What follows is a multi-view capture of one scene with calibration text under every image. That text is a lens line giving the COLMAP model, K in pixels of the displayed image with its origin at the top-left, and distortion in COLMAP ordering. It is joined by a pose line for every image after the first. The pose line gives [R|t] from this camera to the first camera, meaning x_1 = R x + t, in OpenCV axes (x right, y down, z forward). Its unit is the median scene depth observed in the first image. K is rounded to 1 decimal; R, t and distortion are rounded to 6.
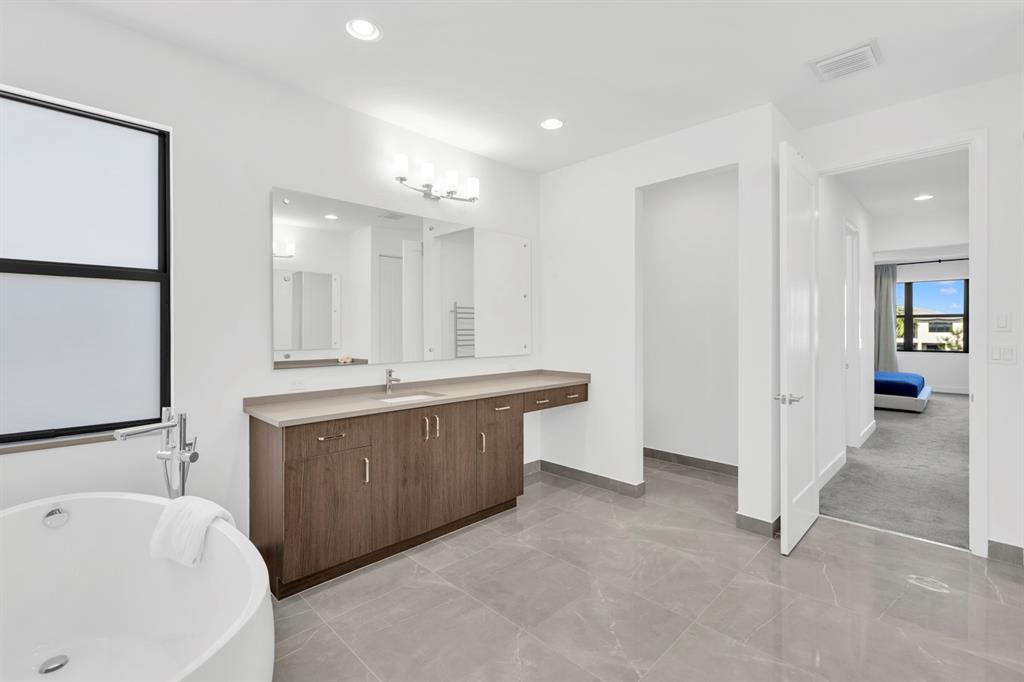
lens RADIAL K [[484.7, 0, 488.1], [0, 484.7, 323.3], [0, 0, 1]] dist [-0.013370, 0.000385]
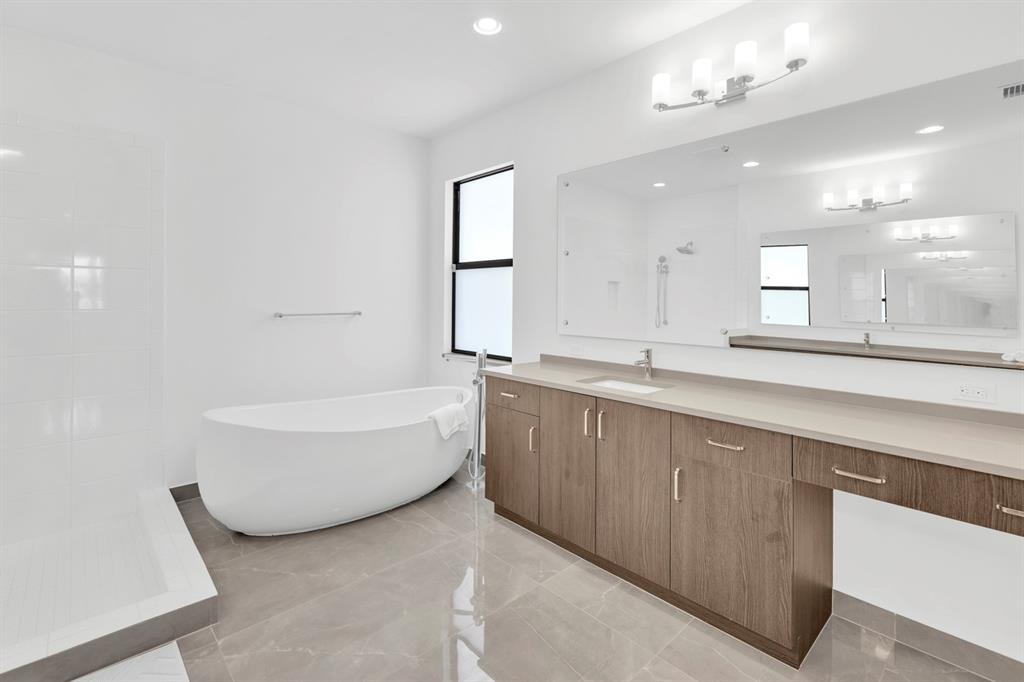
lens RADIAL K [[484.7, 0, 536.5], [0, 484.7, 299.4], [0, 0, 1]] dist [-0.013370, 0.000385]
pose [[-0.016943, 0.004131, -0.999848, 0.636156], [-0.003615, 0.999985, 0.004193, 0.011111], [0.999850, 0.003686, -0.016928, 0.878485]]
